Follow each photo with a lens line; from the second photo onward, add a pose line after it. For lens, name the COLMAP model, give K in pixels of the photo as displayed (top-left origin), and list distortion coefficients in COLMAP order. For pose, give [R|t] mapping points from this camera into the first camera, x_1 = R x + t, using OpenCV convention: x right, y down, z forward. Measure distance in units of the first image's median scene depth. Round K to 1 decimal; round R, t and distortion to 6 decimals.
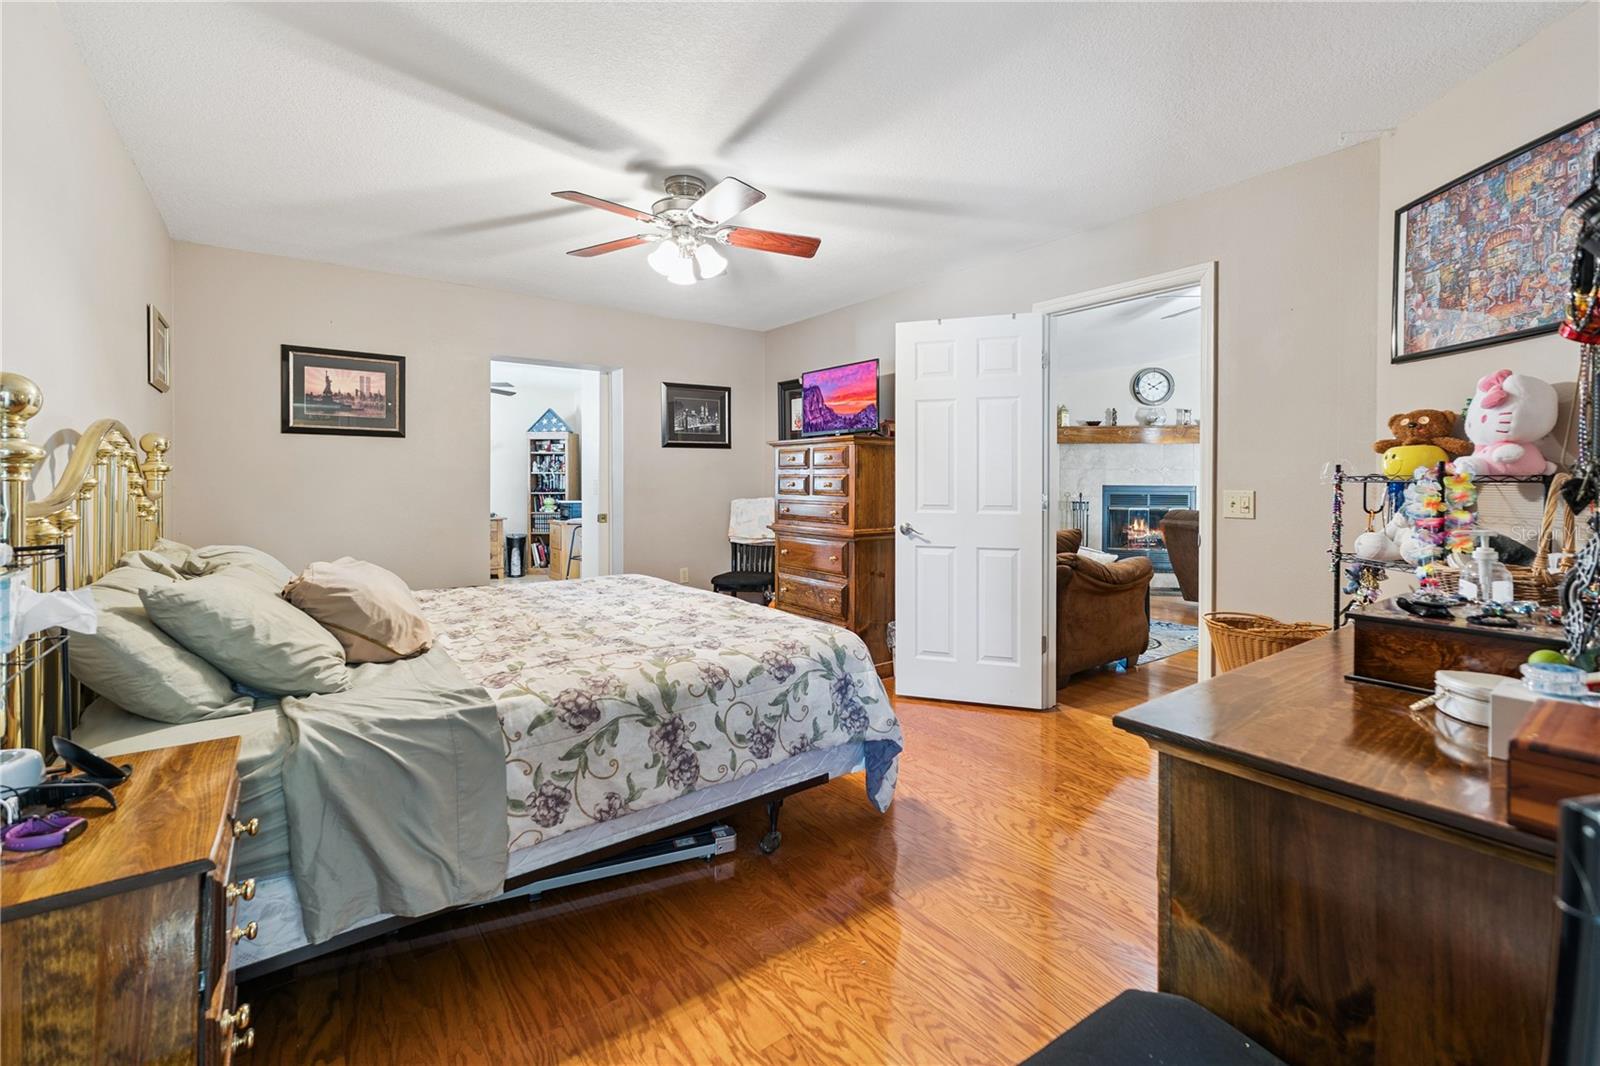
lens RADIAL K [[679.1, 0, 808.5], [0, 679.1, 491.9], [0, 0, 1]] dist [0.008083, -0.000321]
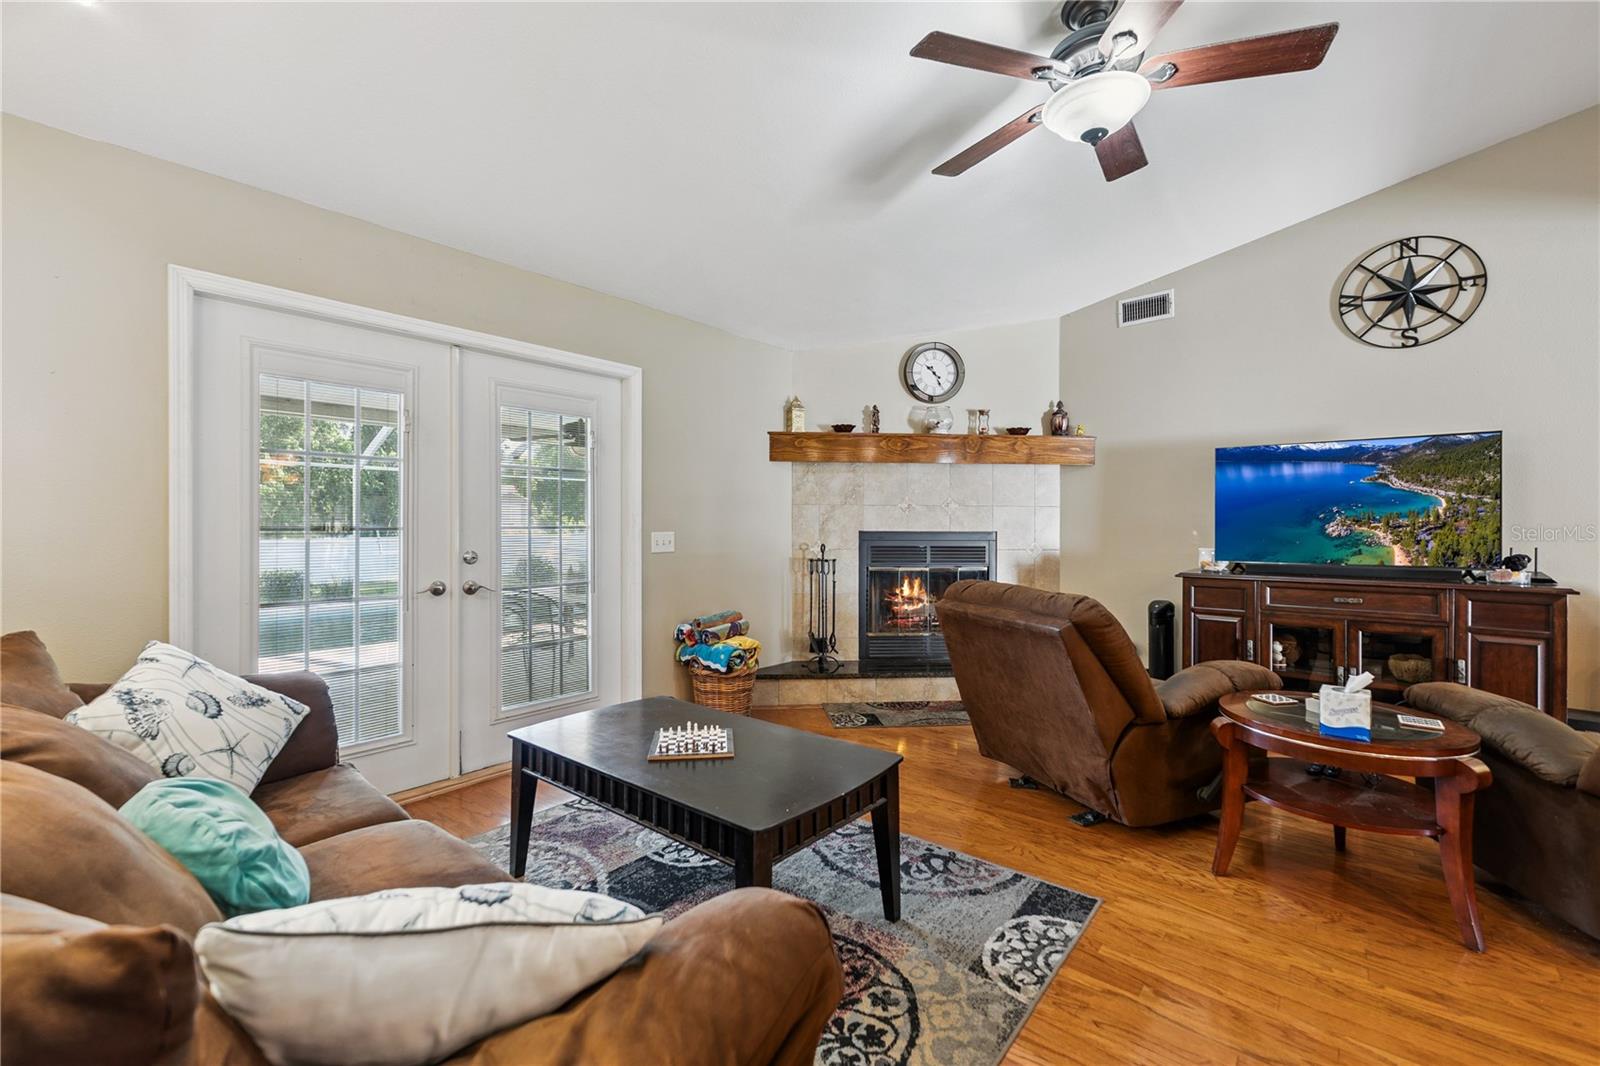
lens RADIAL K [[679.1, 0, 793.1], [0, 679.1, 525.3], [0, 0, 1]] dist [0.008083, -0.000321]
pose [[0.972648, 0.000699, 0.232282, 0.236600], [0.003636, 0.999827, -0.018232, -0.004355], [-0.232255, 0.018578, 0.972478, 0.427130]]
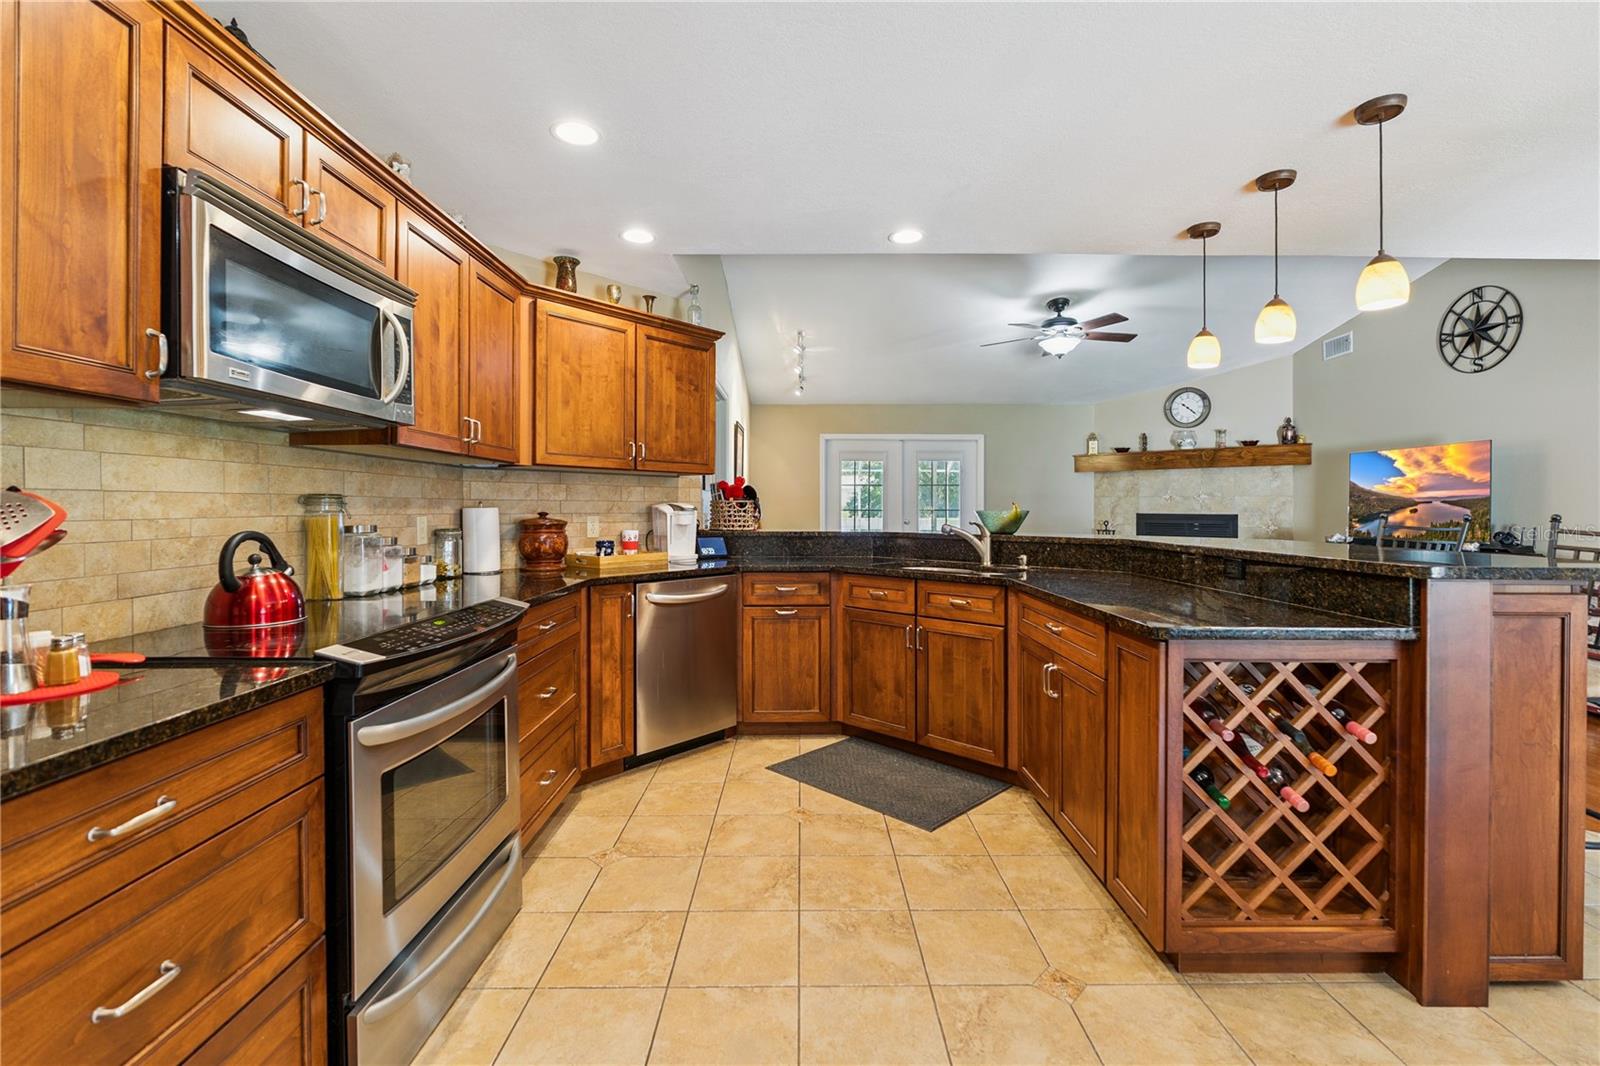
lens RADIAL K [[679.1, 0, 807.1], [0, 679.1, 511.6], [0, 0, 1]] dist [0.008083, -0.000321]
pose [[0.803537, 0.003010, -0.595247, 0.639674], [-0.012007, 0.999866, -0.011154, 0.004298], [0.595134, 0.016110, 0.803465, -0.058153]]
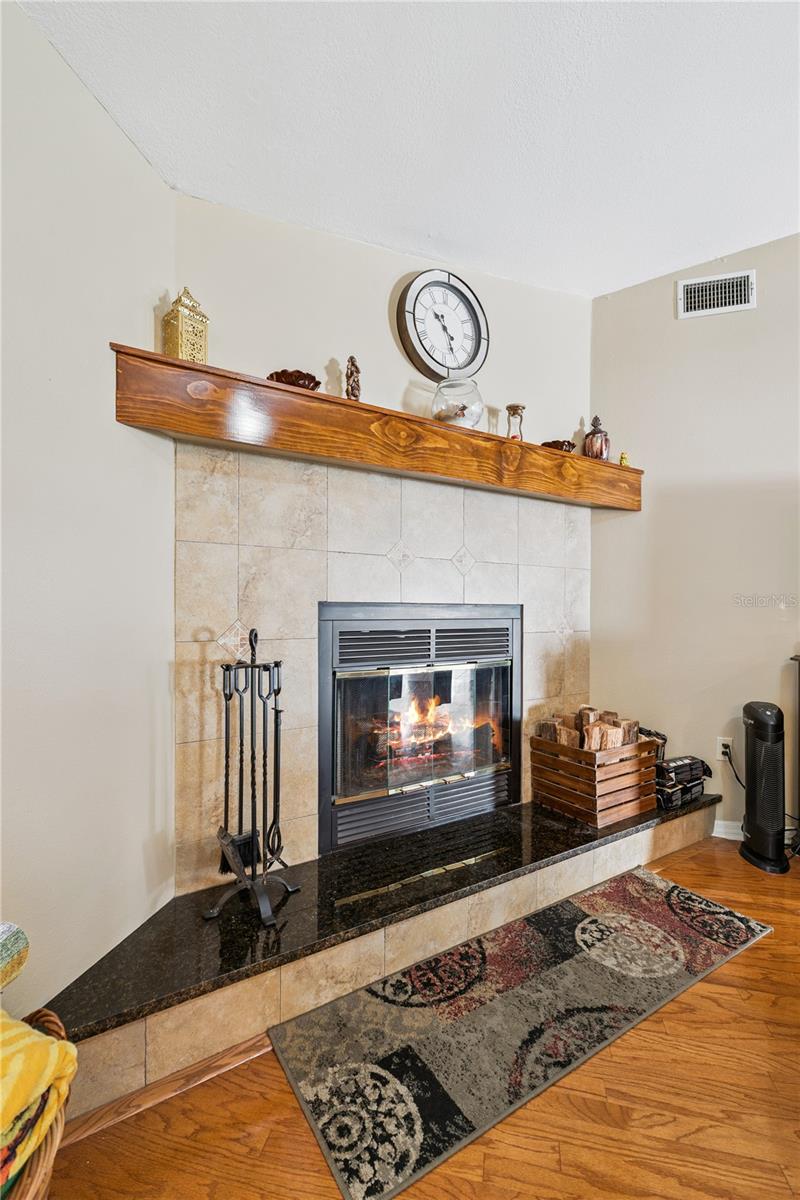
lens RADIAL K [[509.3, 0, 405.3], [0, 509.3, 608.3], [0, 0, 1]] dist [0.008083, -0.000321]
pose [[0.753381, 0.001796, 0.657582, 0.313167], [0.009920, 0.999851, -0.014096, -0.003451], [-0.657510, 0.017143, 0.753251, 0.808500]]
